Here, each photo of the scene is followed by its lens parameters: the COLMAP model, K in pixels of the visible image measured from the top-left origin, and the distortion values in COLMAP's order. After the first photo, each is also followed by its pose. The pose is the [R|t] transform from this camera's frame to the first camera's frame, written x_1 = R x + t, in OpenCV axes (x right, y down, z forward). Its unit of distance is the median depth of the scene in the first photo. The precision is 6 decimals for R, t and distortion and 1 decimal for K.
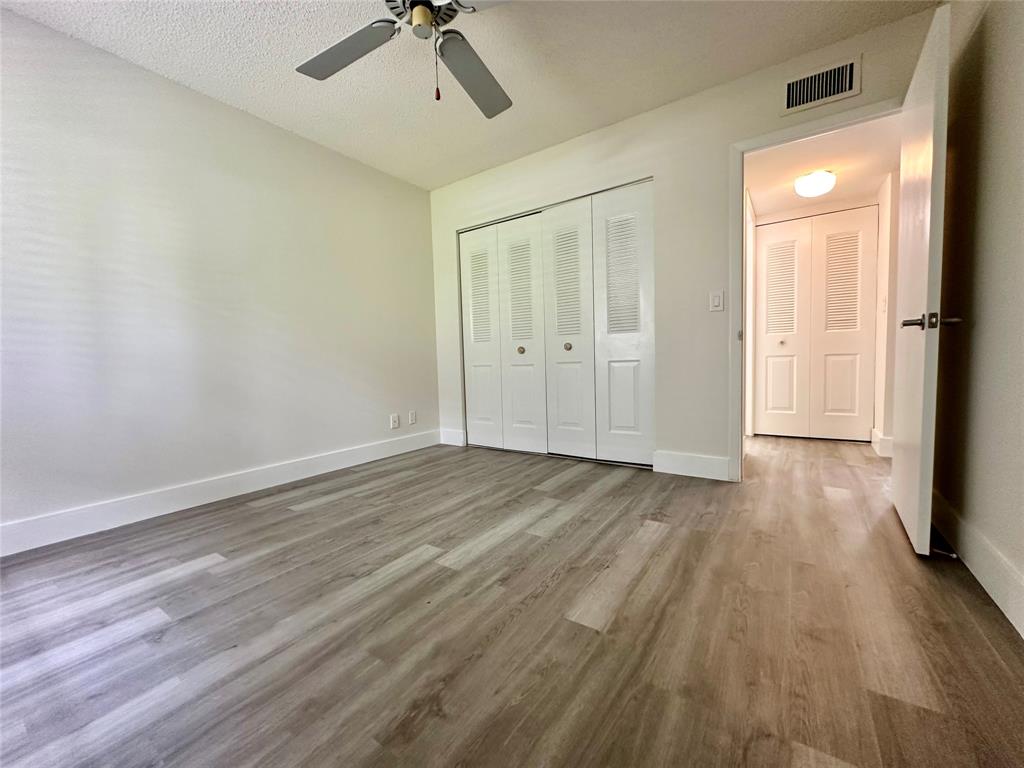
lens RADIAL K [[411.3, 0, 510.1], [0, 411.3, 384.8], [0, 0, 1]] dist [-0.002382, 0.000458]
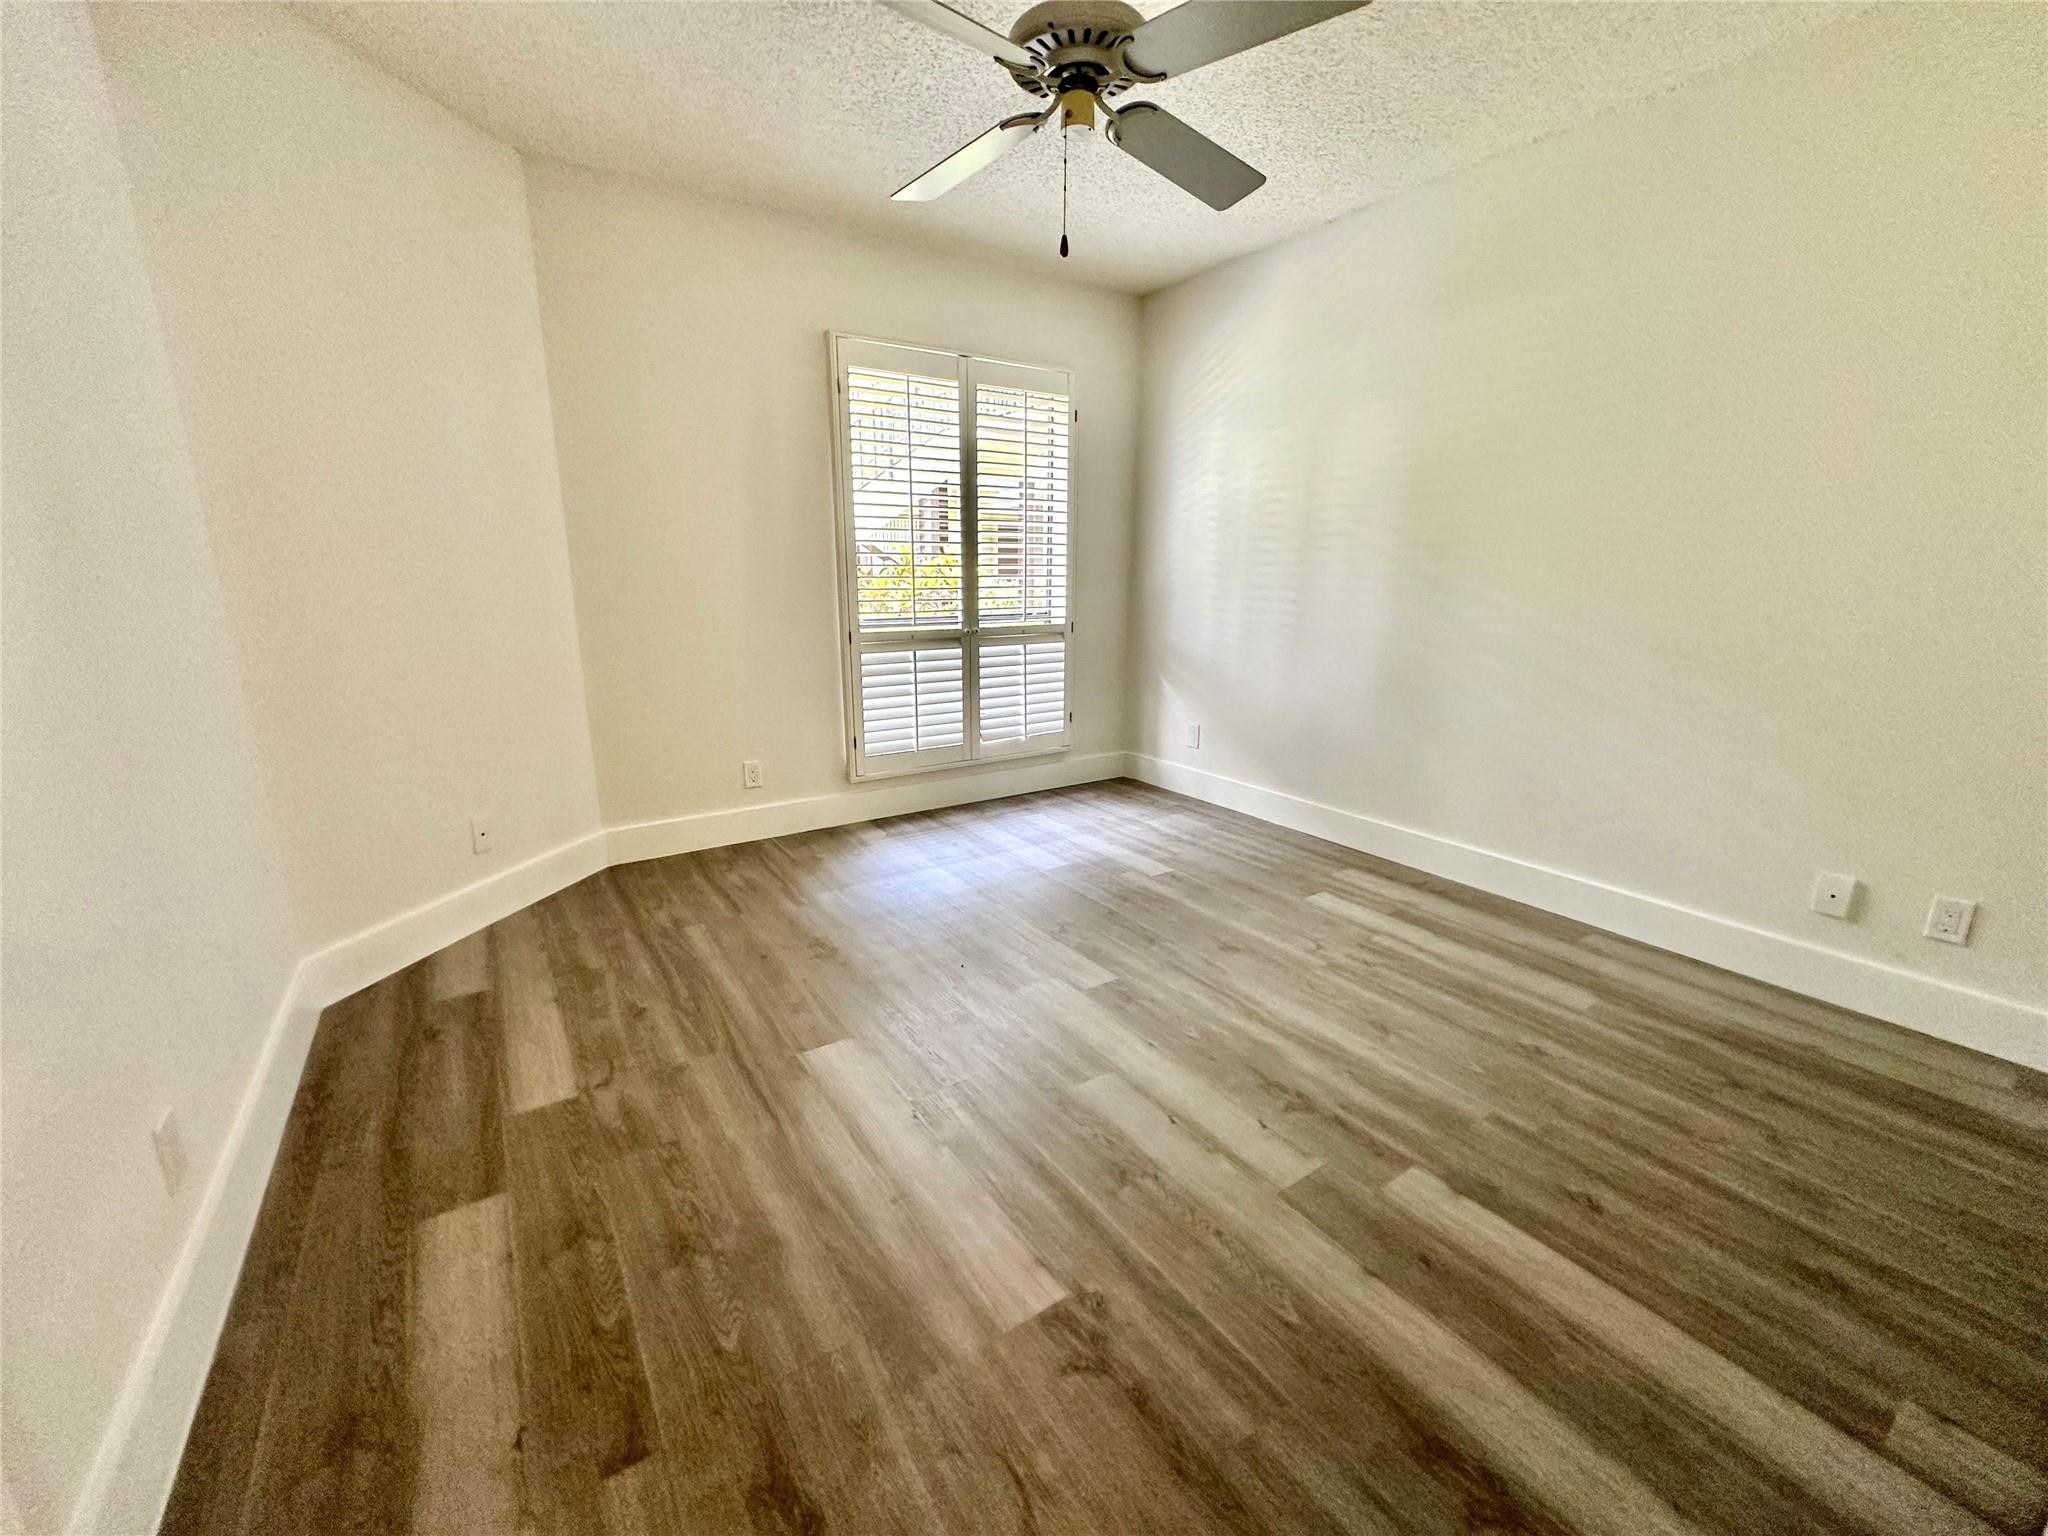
lens RADIAL K [[820.7, 0, 1015.3], [0, 820.7, 758.6], [0, 0, 1]] dist [-0.001194, 0.001076]
pose [[-0.373862, 0.239587, -0.896005, 0.787777], [-0.051135, 0.959266, 0.277839, -0.246555], [0.926073, 0.149691, -0.346382, 1.067103]]
